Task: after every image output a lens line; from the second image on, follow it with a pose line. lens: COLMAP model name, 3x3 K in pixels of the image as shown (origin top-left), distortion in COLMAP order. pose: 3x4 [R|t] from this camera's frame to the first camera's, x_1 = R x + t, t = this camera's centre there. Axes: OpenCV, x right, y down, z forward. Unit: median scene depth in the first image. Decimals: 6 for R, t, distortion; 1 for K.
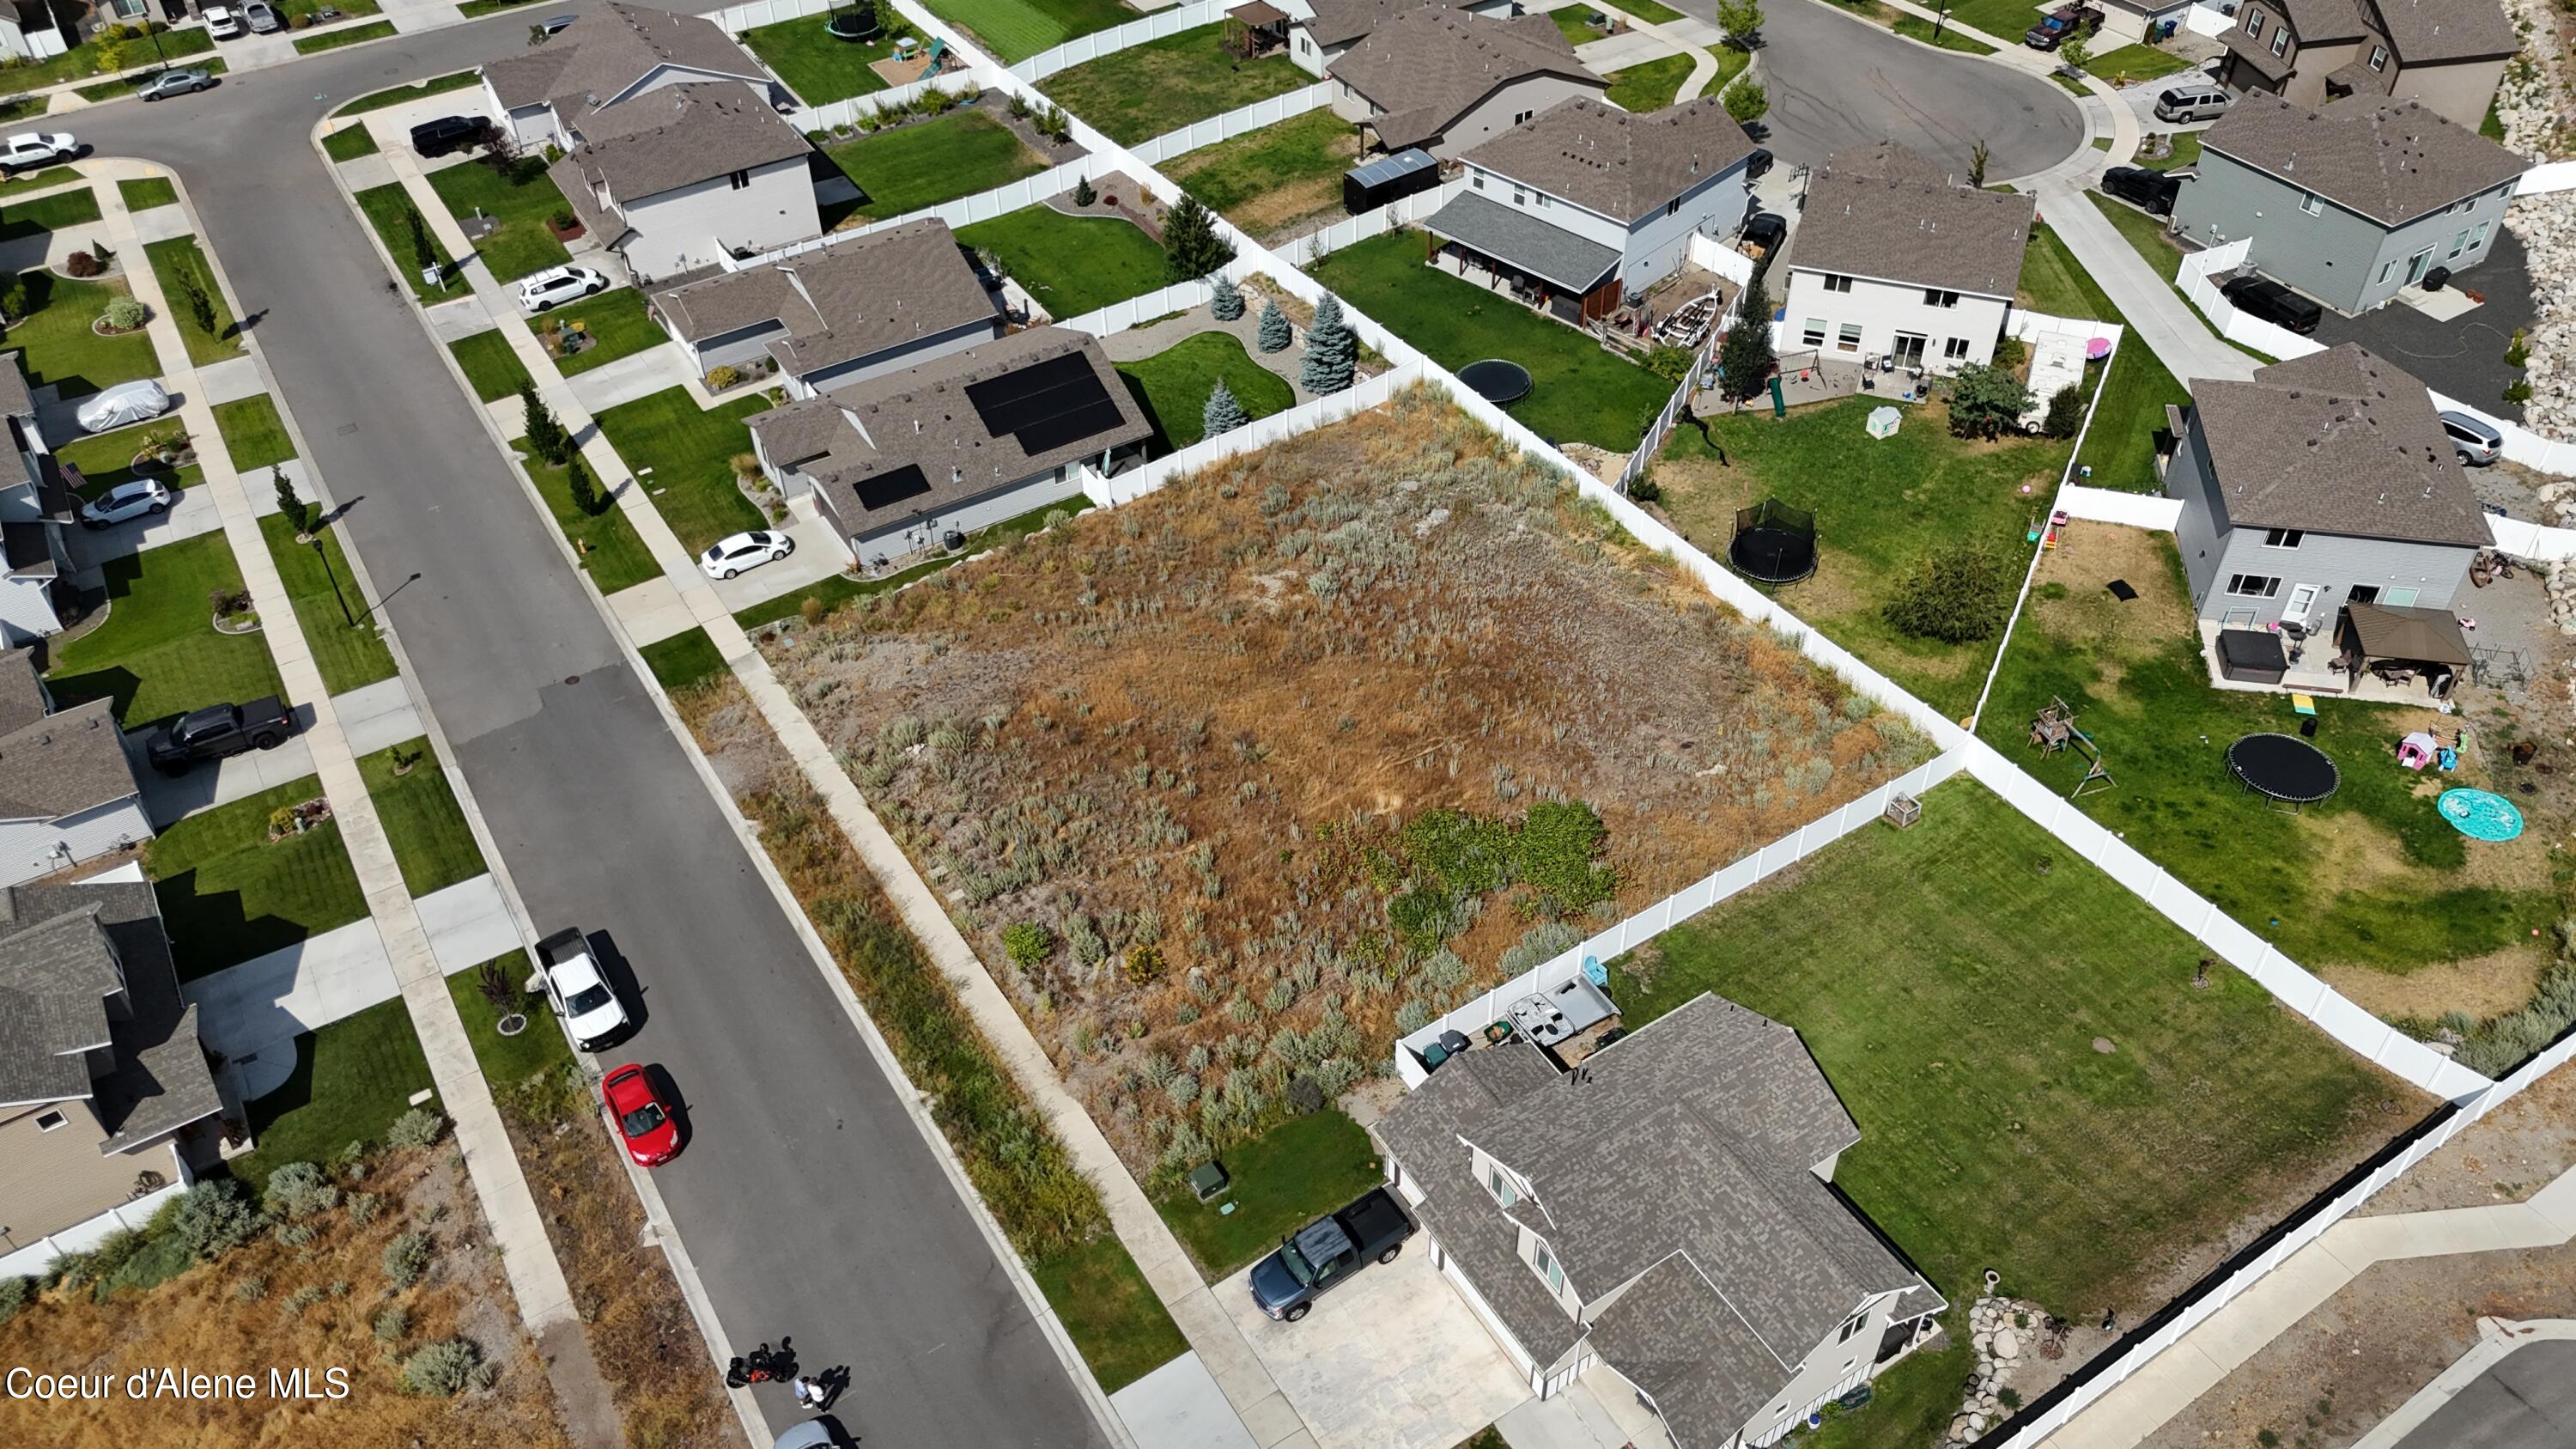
lens RADIAL K [[1901.6, 0, 1284.3], [0, 1901.6, 720.6], [0, 0, 1]] dist [0.058303, -0.050439]
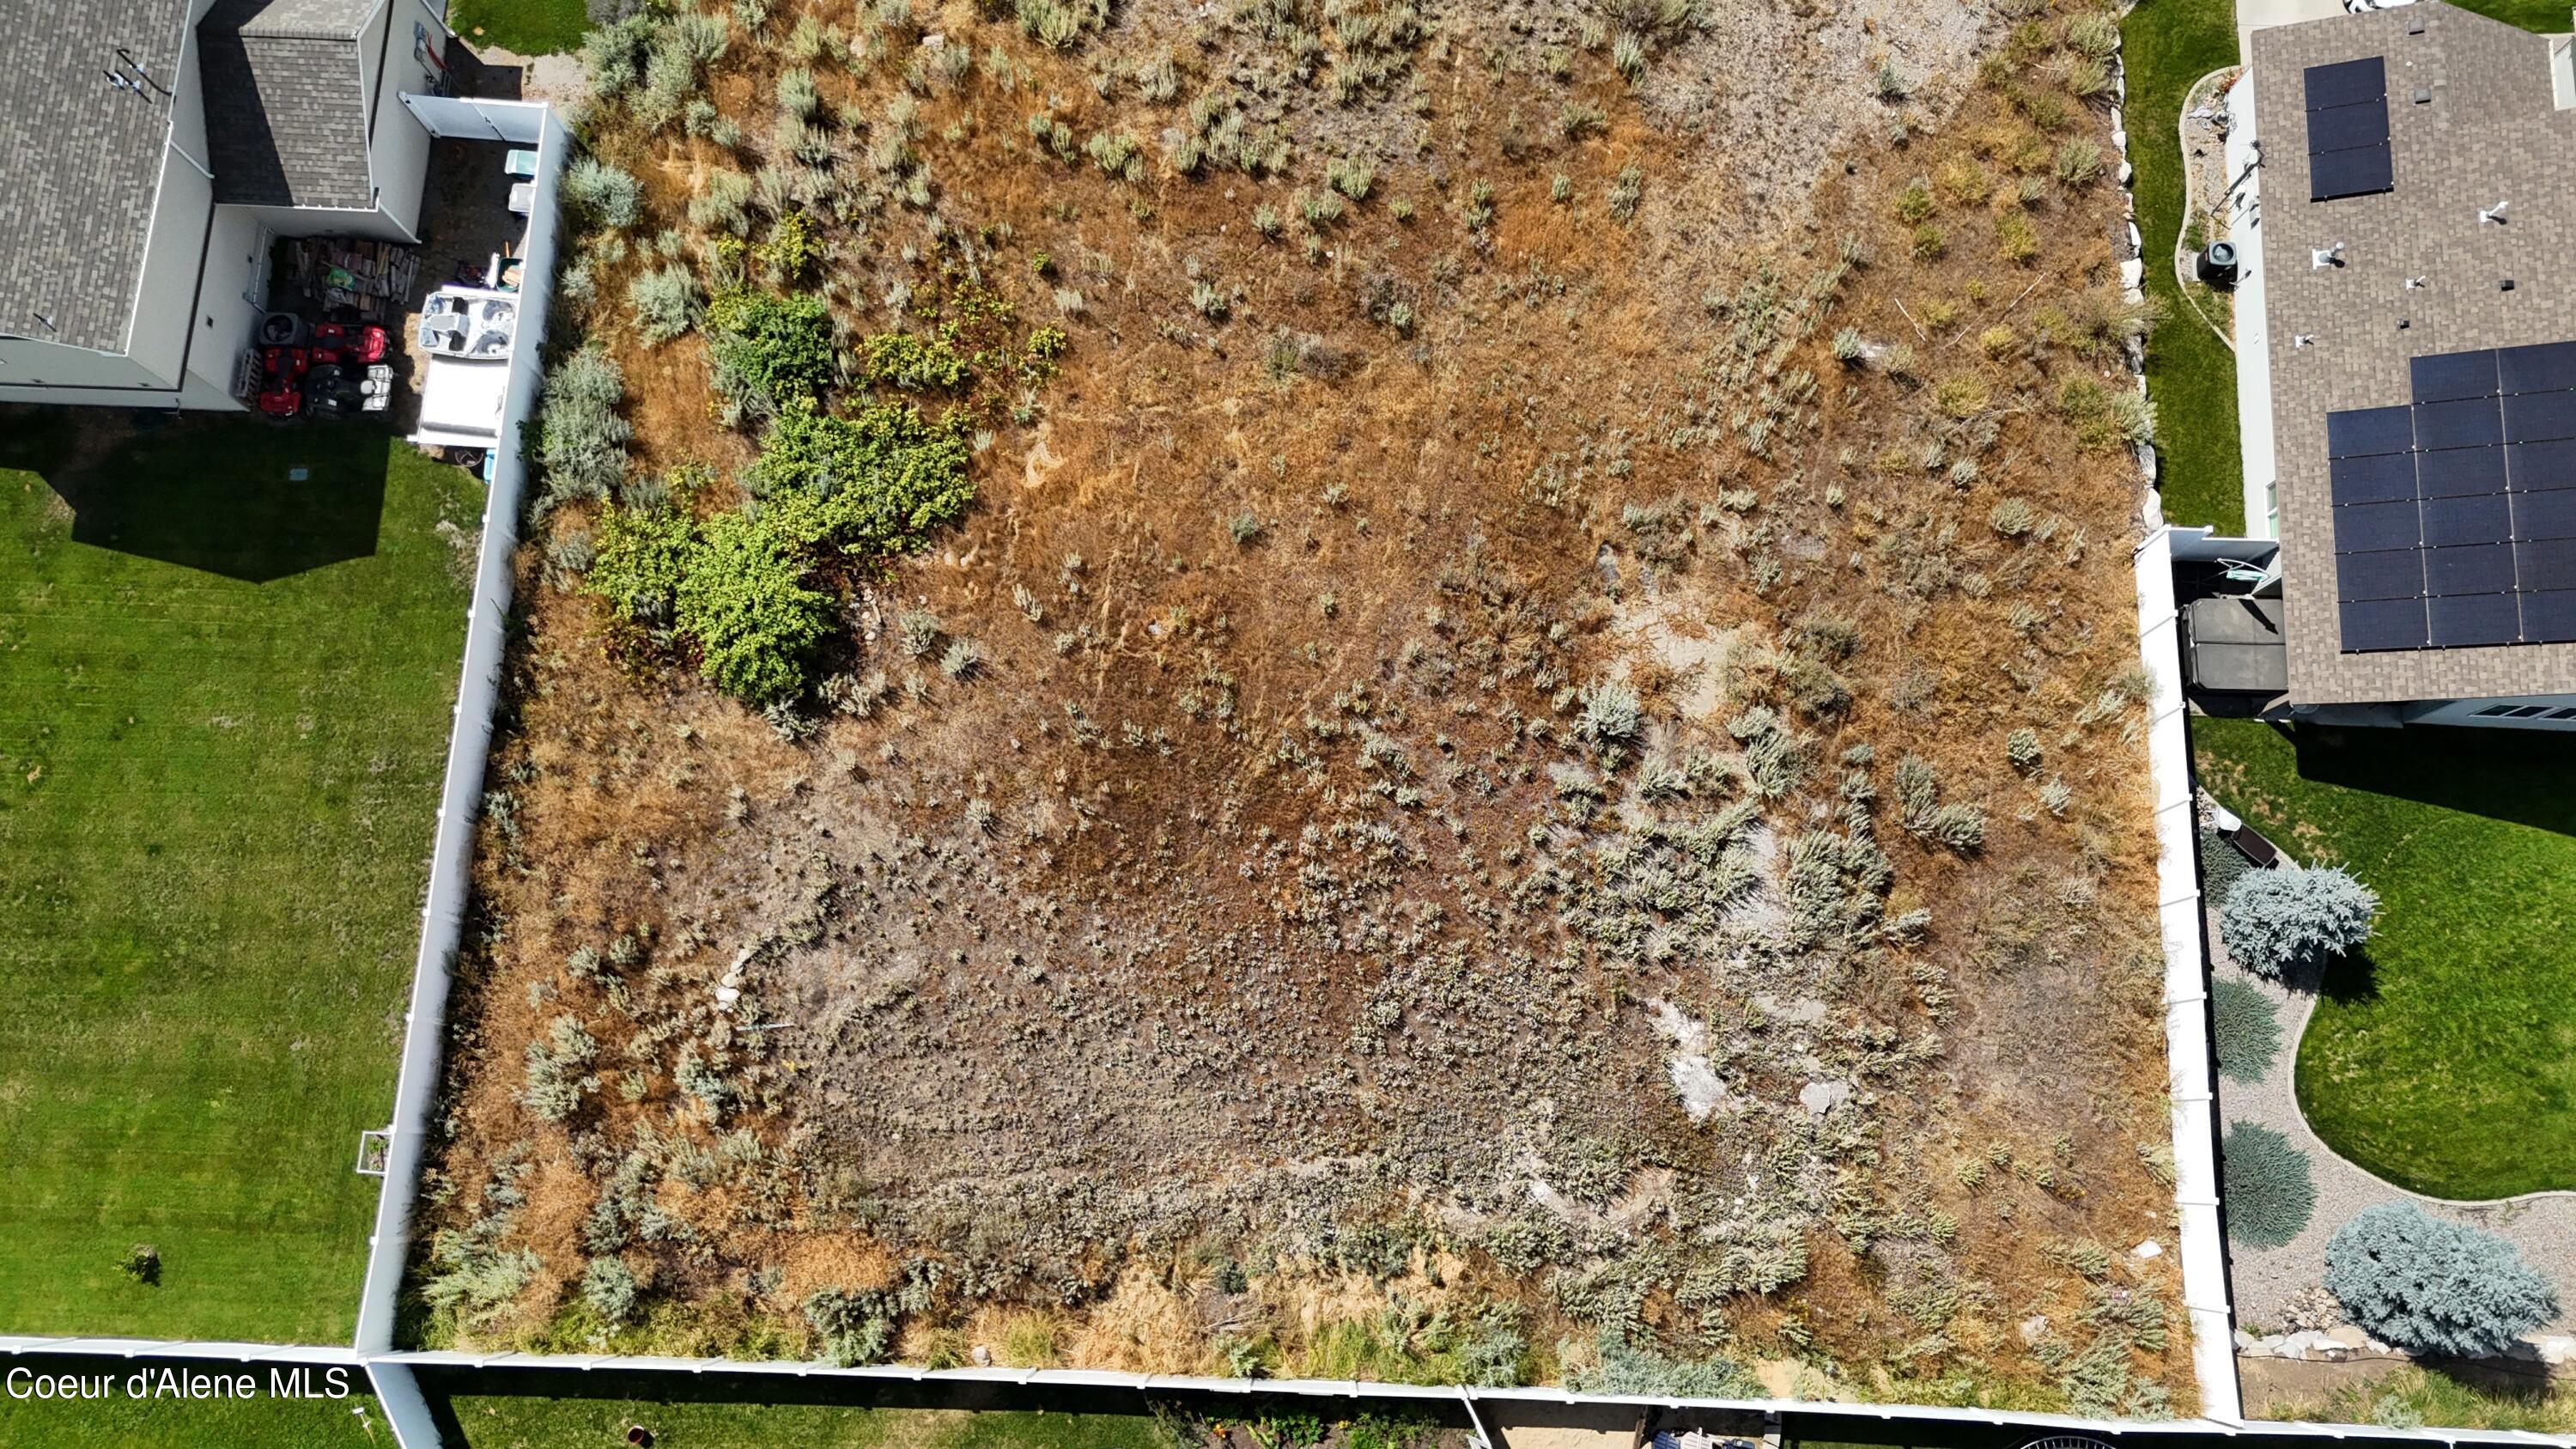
lens RADIAL K [[1901.6, 0, 1284.3], [0, 1901.6, 720.6], [0, 0, 1]] dist [0.058303, -0.050439]
pose [[-0.568595, 0.808118, -0.153771, 0.137244], [-0.528341, -0.215476, 0.821235, -0.409113], [0.630521, 0.548193, 0.549480, 0.652632]]
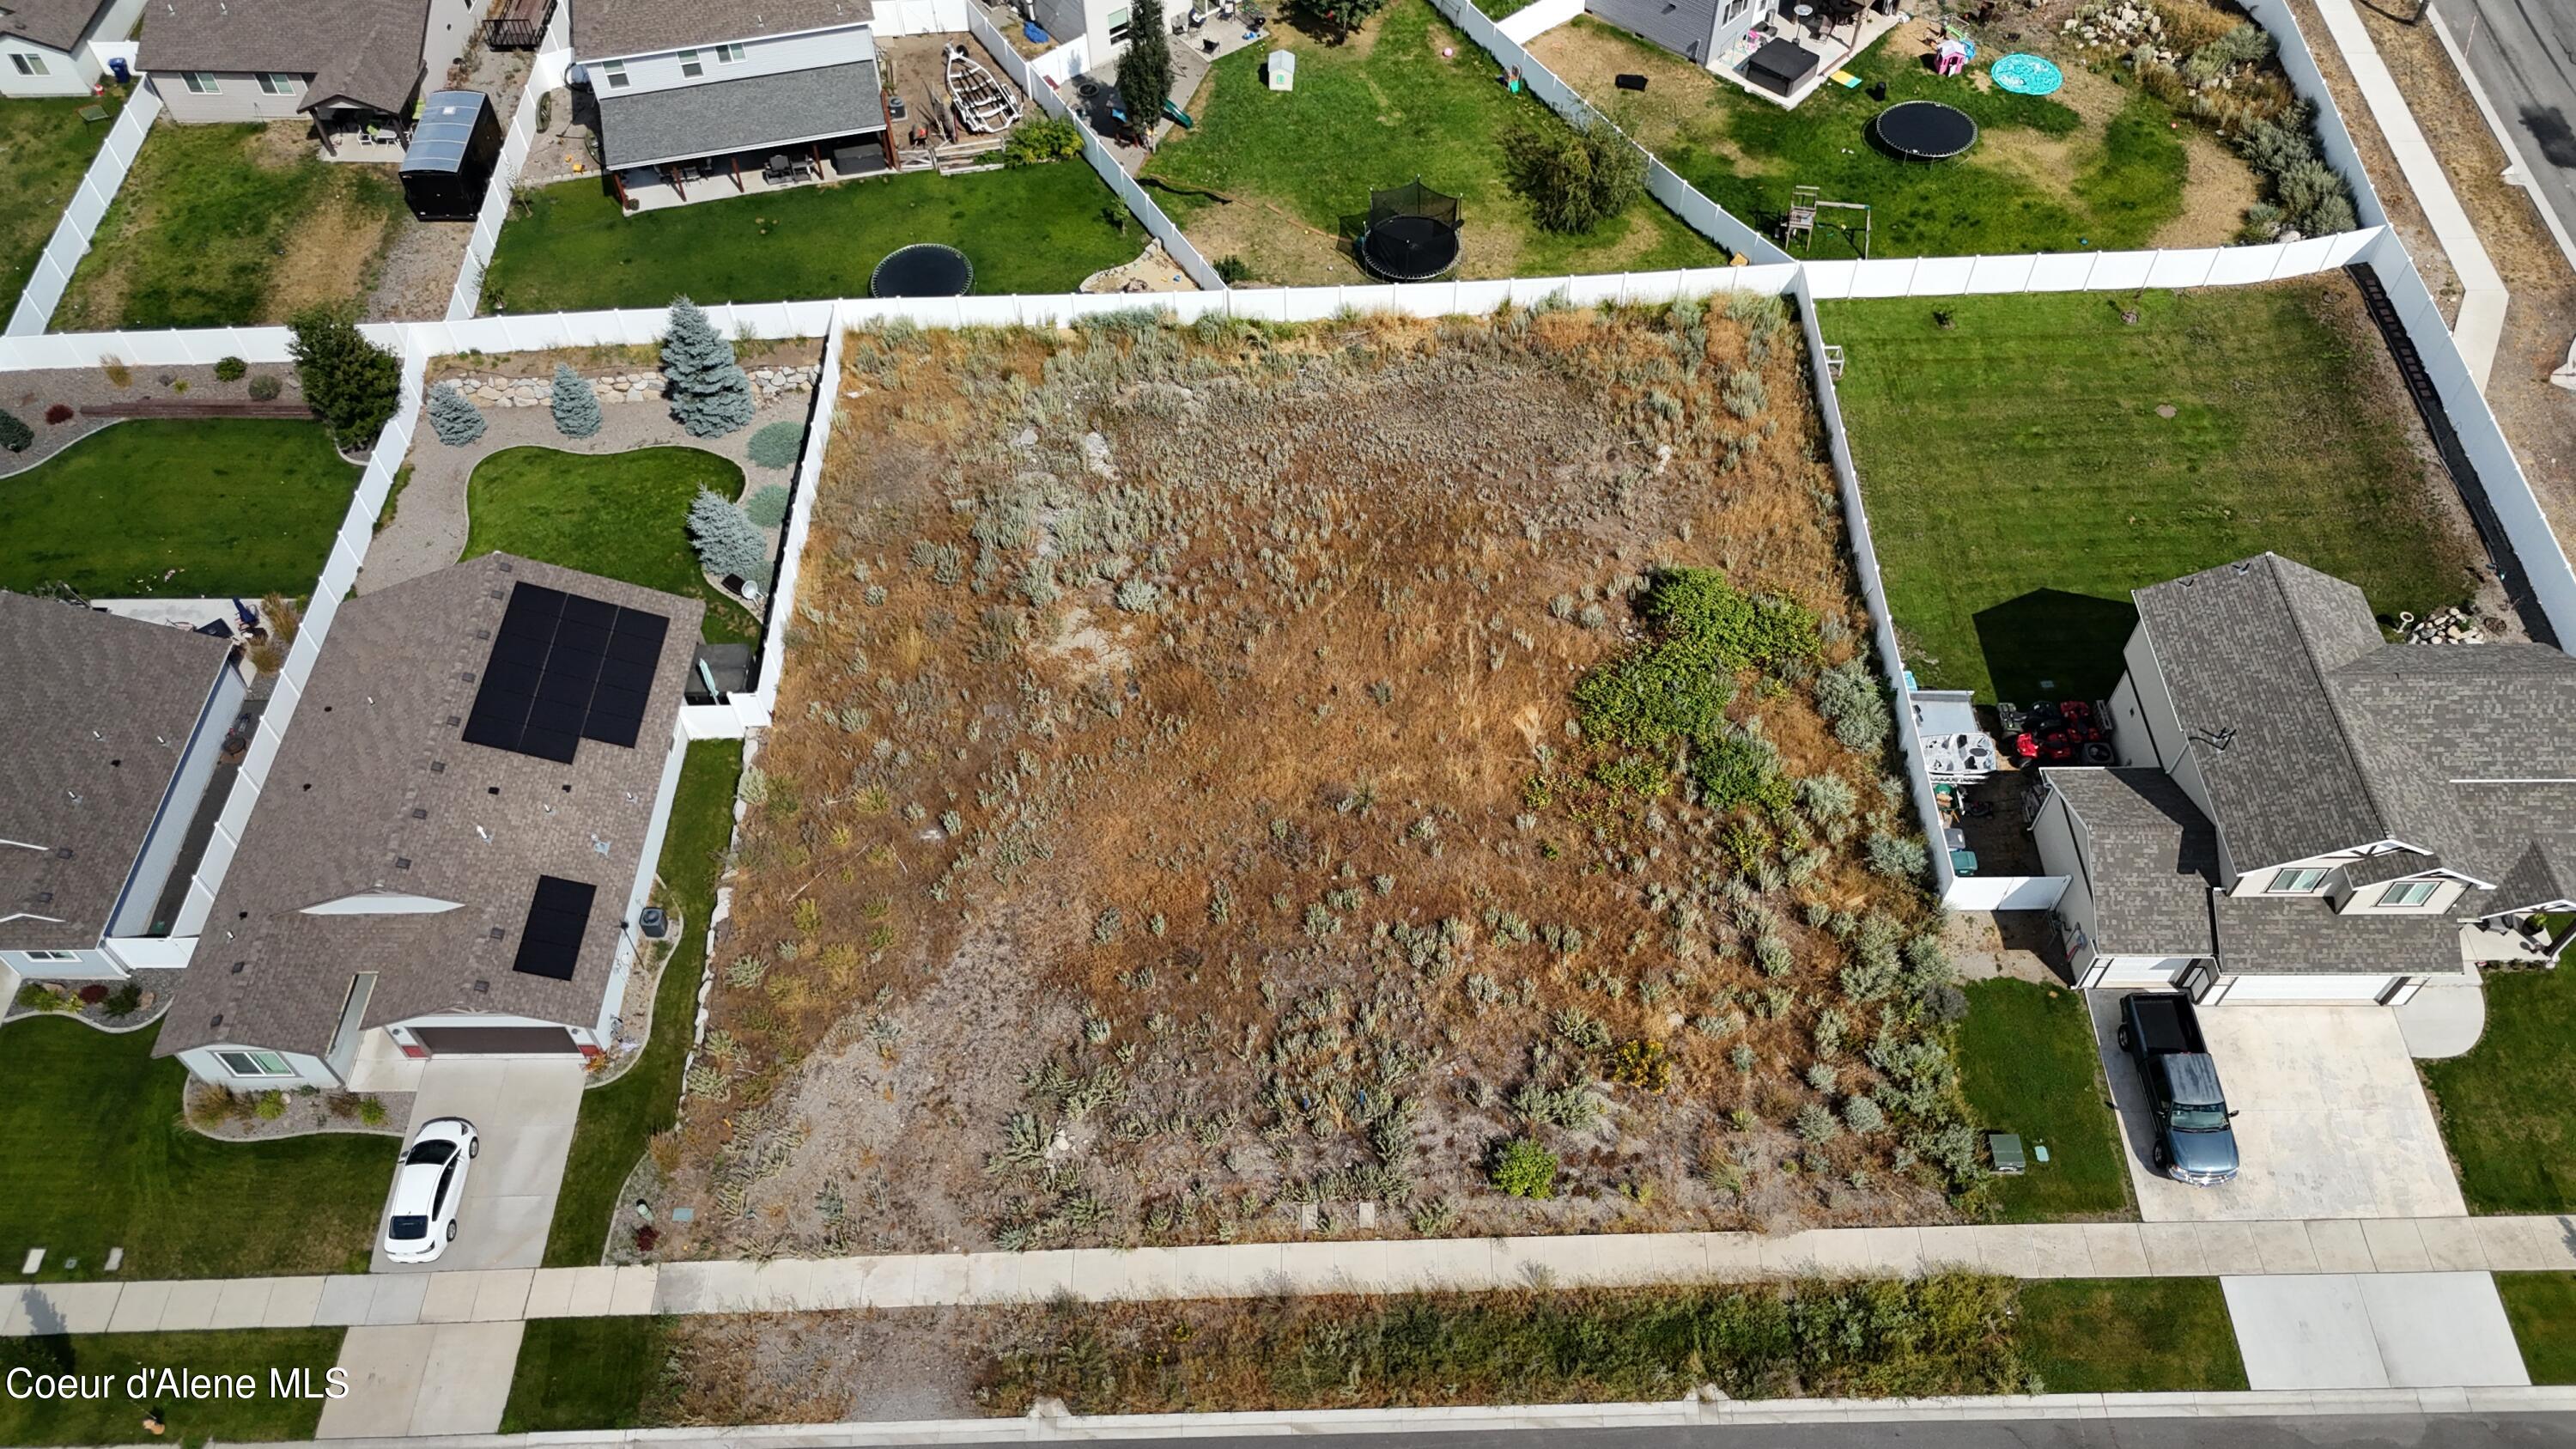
lens RADIAL K [[1901.6, 0, 1284.3], [0, 1901.6, 720.6], [0, 0, 1]] dist [0.058303, -0.050439]
pose [[0.532885, -0.662144, 0.526877, -0.362667], [0.568665, 0.741311, 0.356481, -0.258707], [-0.626621, 0.109653, 0.771571, 0.370856]]
